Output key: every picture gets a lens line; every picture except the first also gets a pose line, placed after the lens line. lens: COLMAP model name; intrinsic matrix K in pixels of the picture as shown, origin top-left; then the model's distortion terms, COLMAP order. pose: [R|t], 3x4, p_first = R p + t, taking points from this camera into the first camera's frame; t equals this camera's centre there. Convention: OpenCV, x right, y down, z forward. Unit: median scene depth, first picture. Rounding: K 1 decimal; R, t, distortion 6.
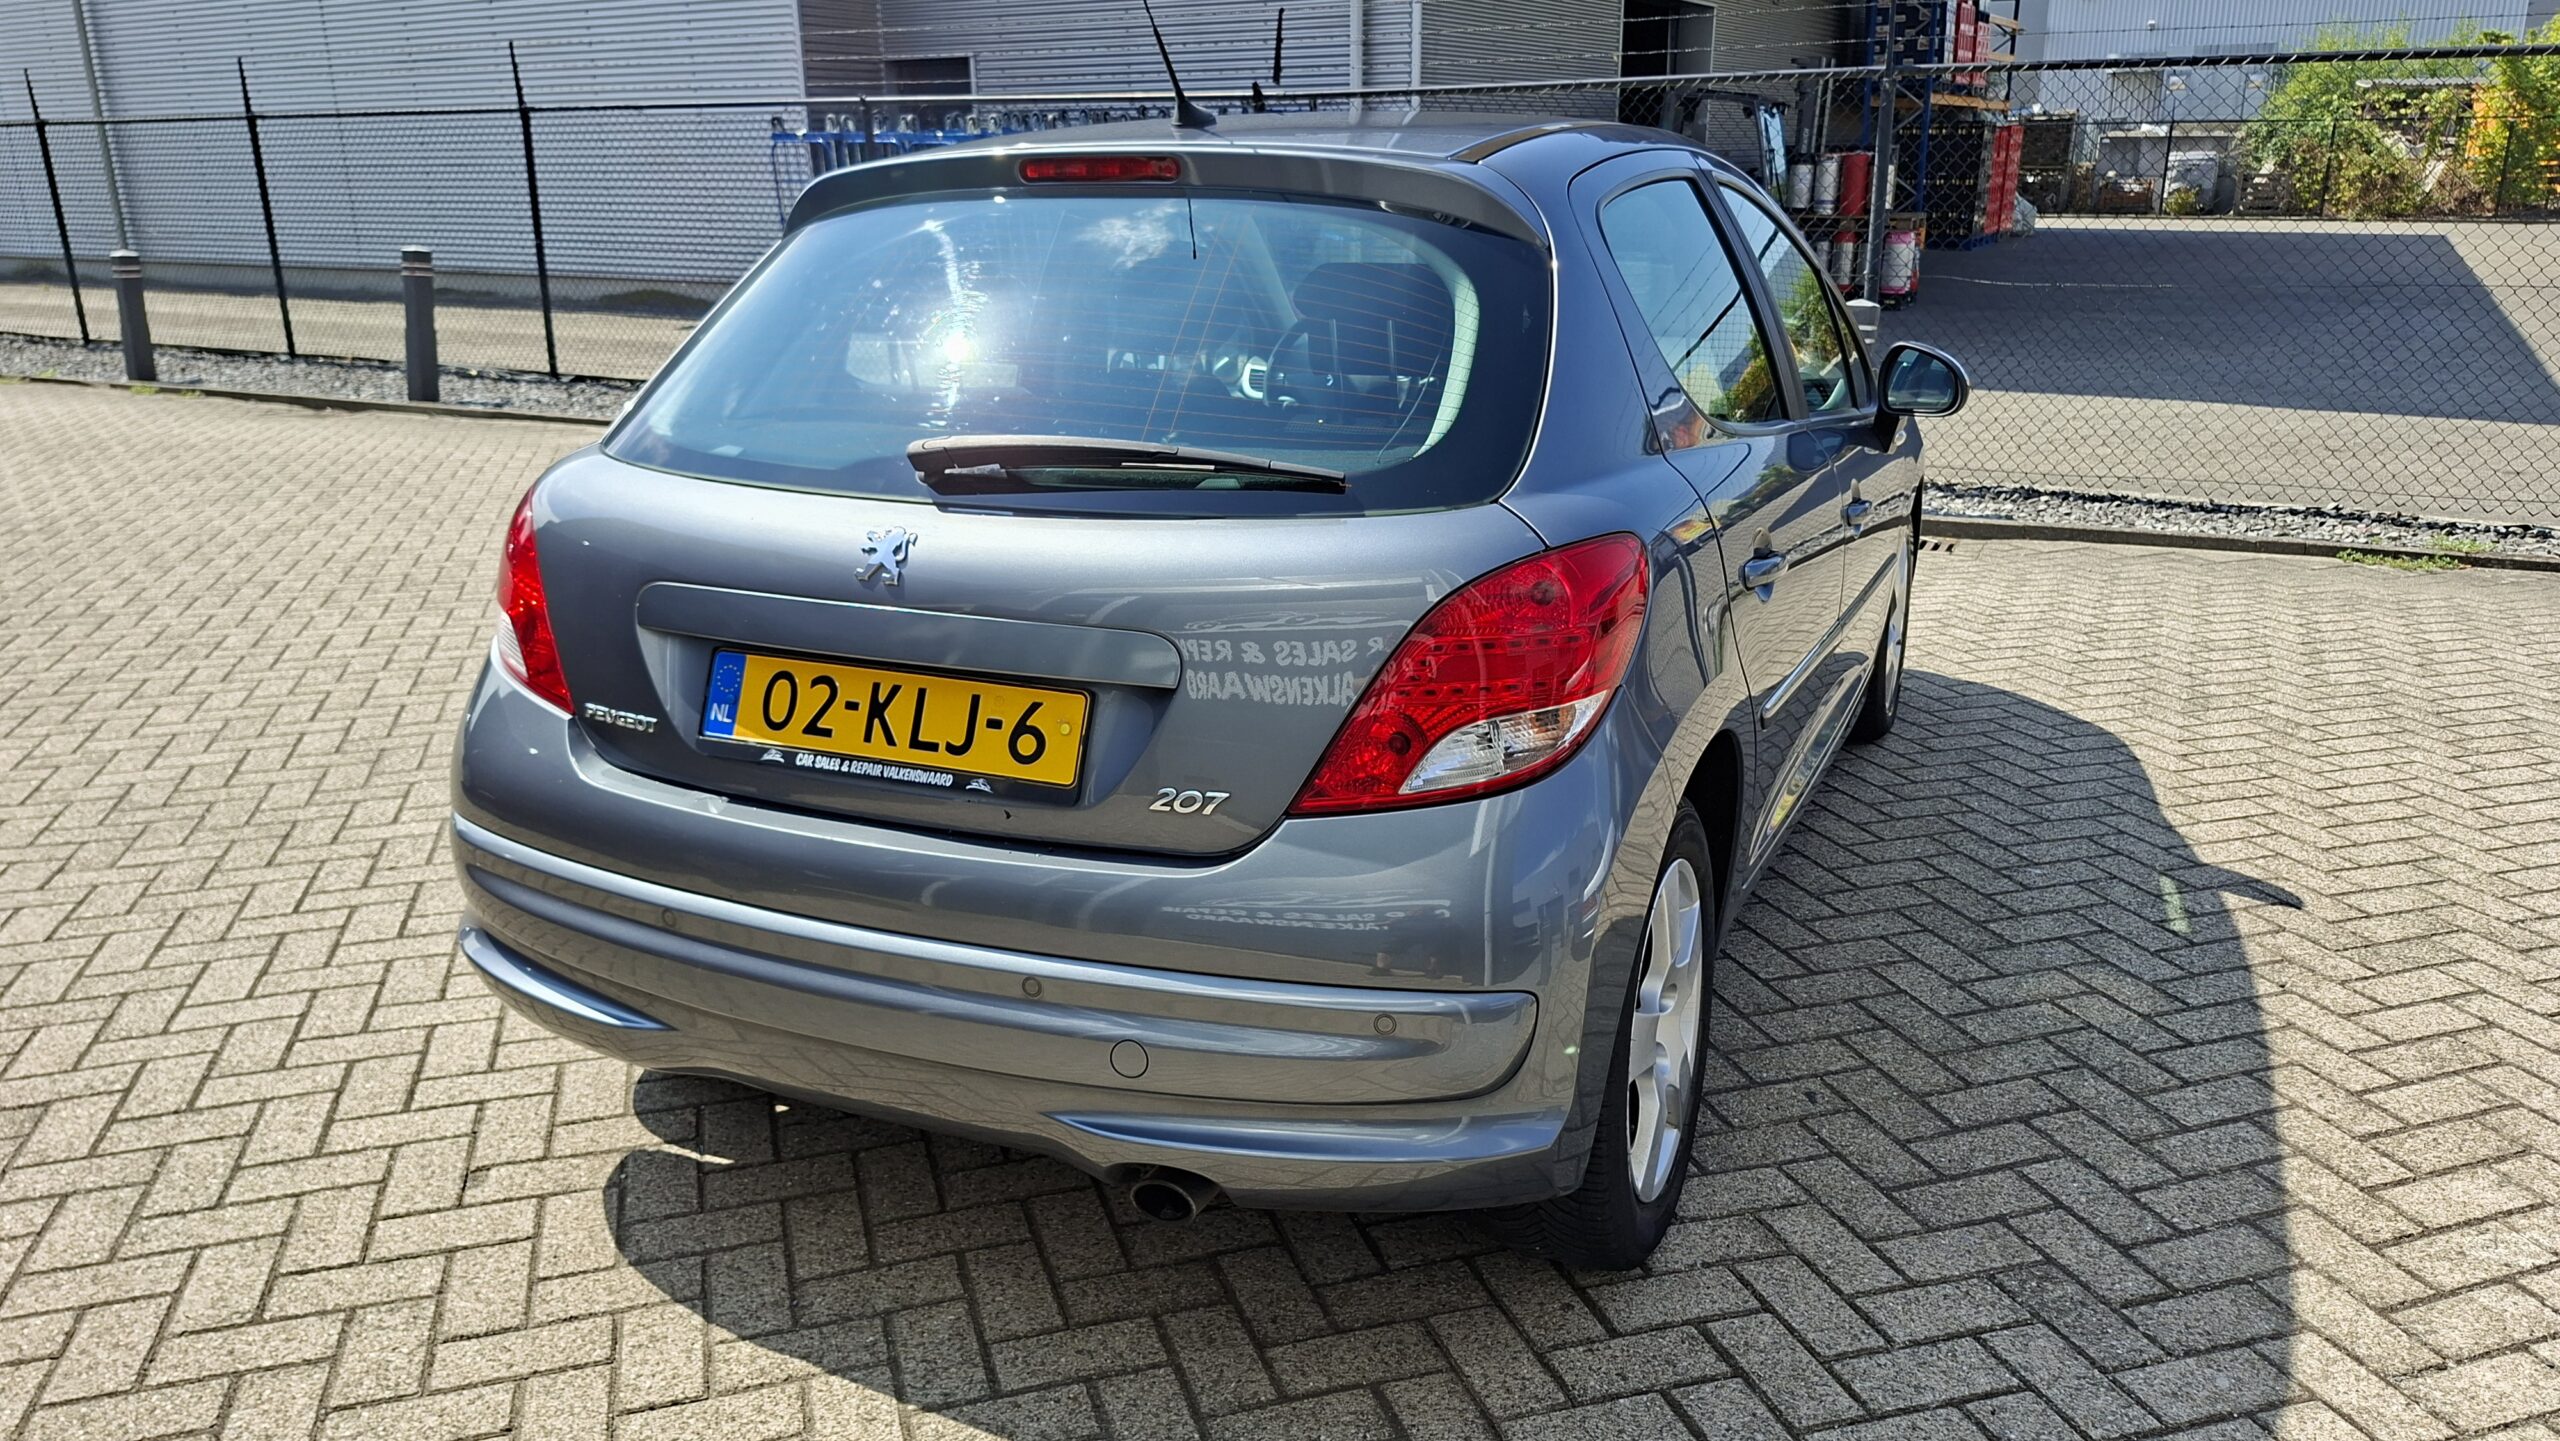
lens RADIAL K [[1783.5, 0, 1273.7], [0, 1783.5, 649.4], [0, 0, 1]] dist [0.074578, -0.081046]
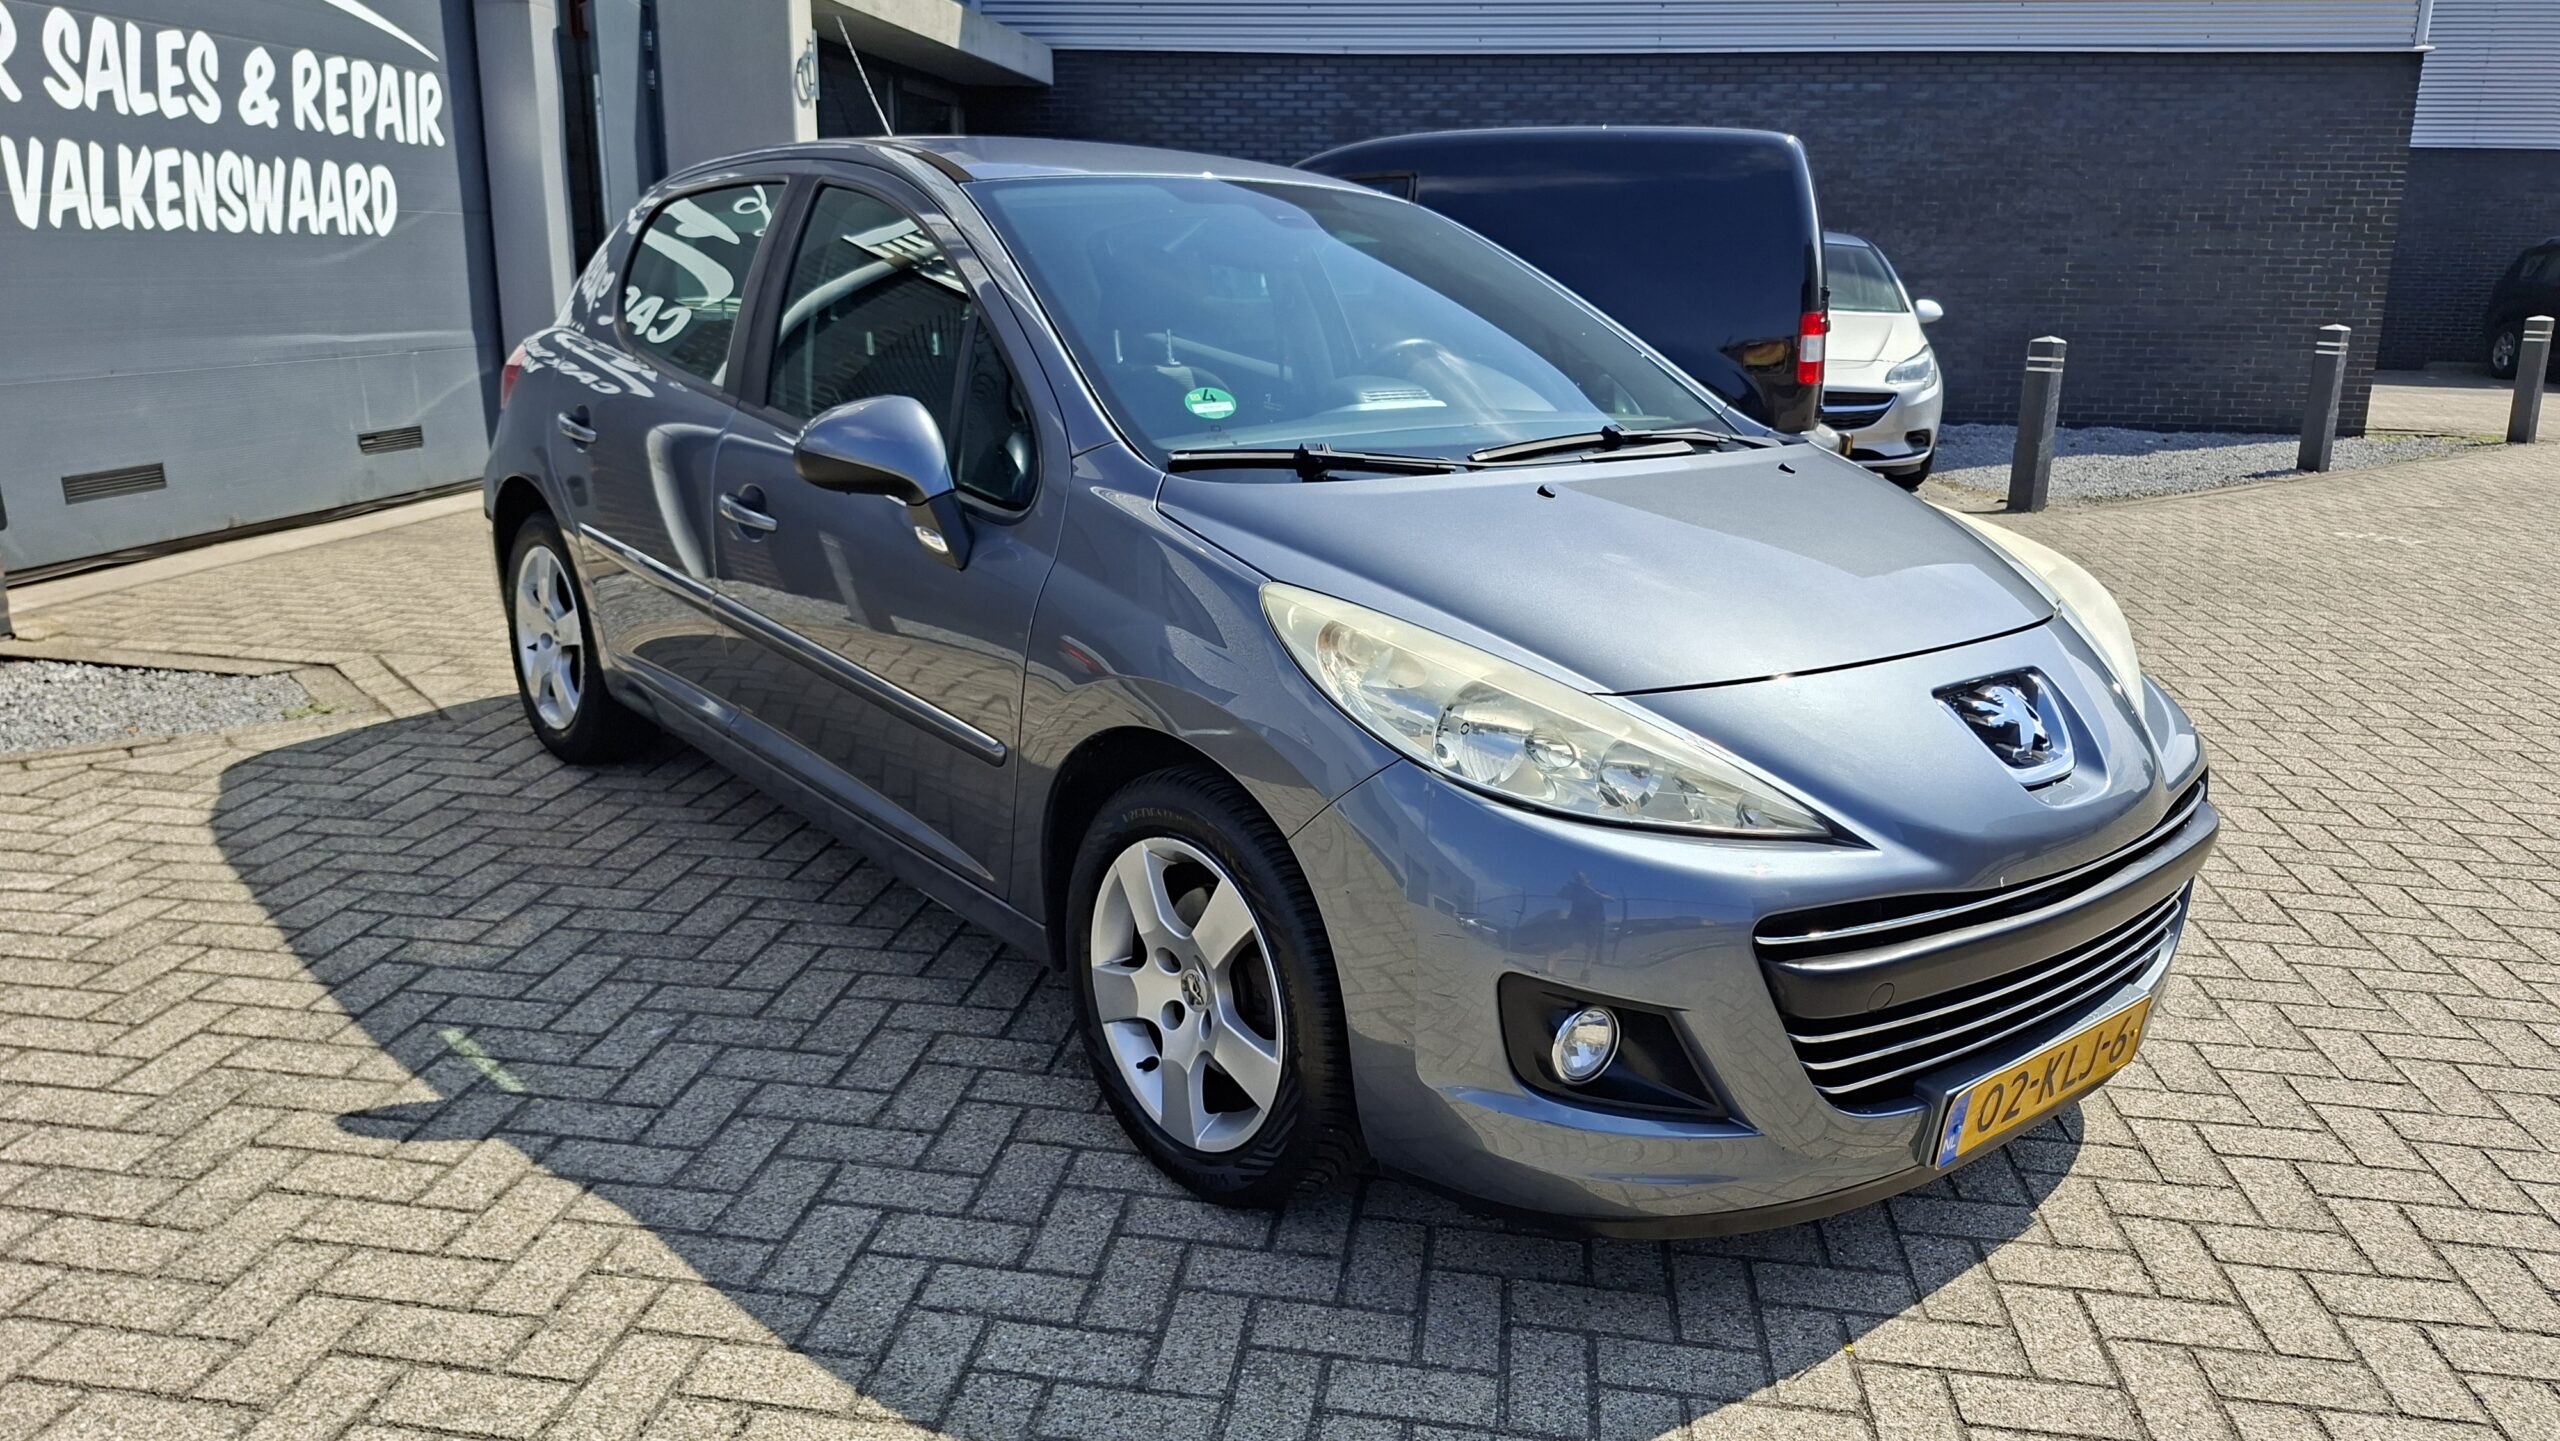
lens RADIAL K [[1783.5, 0, 1272.2], [0, 1783.5, 718.3], [0, 0, 1]] dist [0.074578, -0.081046]
pose [[-0.433756, 0.239187, -0.868703, 0.540085], [-0.232698, 0.901678, 0.364455, -0.199996], [0.870464, 0.360230, -0.335450, 0.815677]]
